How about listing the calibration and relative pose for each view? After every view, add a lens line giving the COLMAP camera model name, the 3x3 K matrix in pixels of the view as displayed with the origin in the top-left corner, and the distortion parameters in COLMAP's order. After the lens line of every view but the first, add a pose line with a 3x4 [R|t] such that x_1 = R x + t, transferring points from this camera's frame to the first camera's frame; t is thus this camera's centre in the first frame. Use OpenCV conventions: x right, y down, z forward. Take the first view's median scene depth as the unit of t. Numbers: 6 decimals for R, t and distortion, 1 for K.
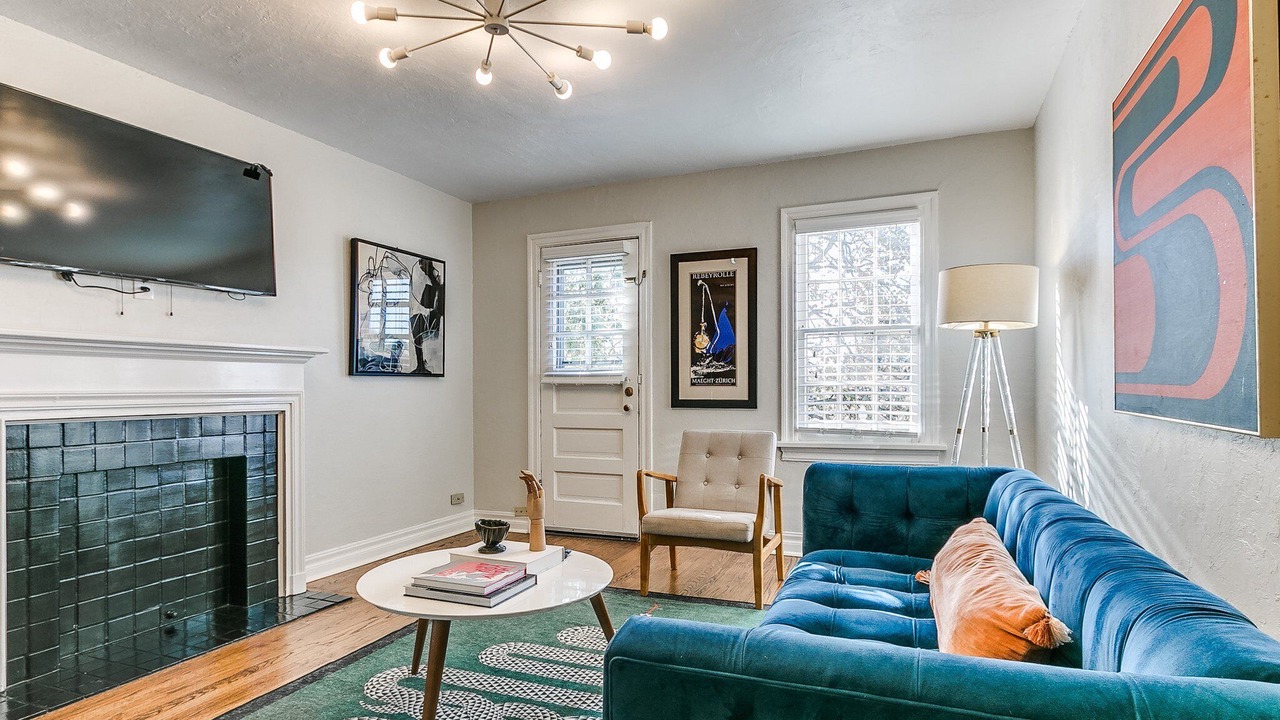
lens RADIAL K [[679.6, 0, 639.2], [0, 679.6, 386.0], [0, 0, 1]] dist [-0.000964, -0.000004]
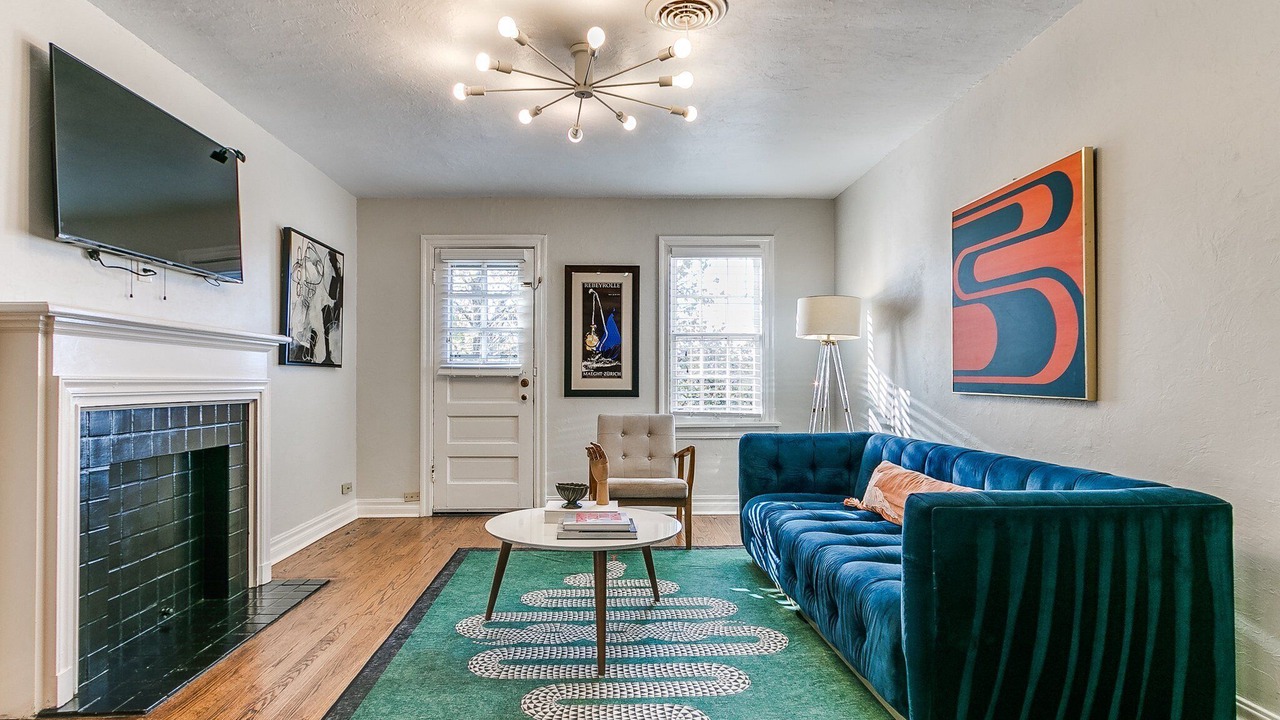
lens RADIAL K [[658.7, 0, 635.3], [0, 658.7, 373.3], [0, 0, 1]] dist [0.001278, 0.000193]
pose [[0.913864, 0.009871, 0.405900, -0.309669], [-0.005041, 0.999903, -0.012967, 0.005976], [-0.405988, 0.009804, 0.913826, -0.080284]]
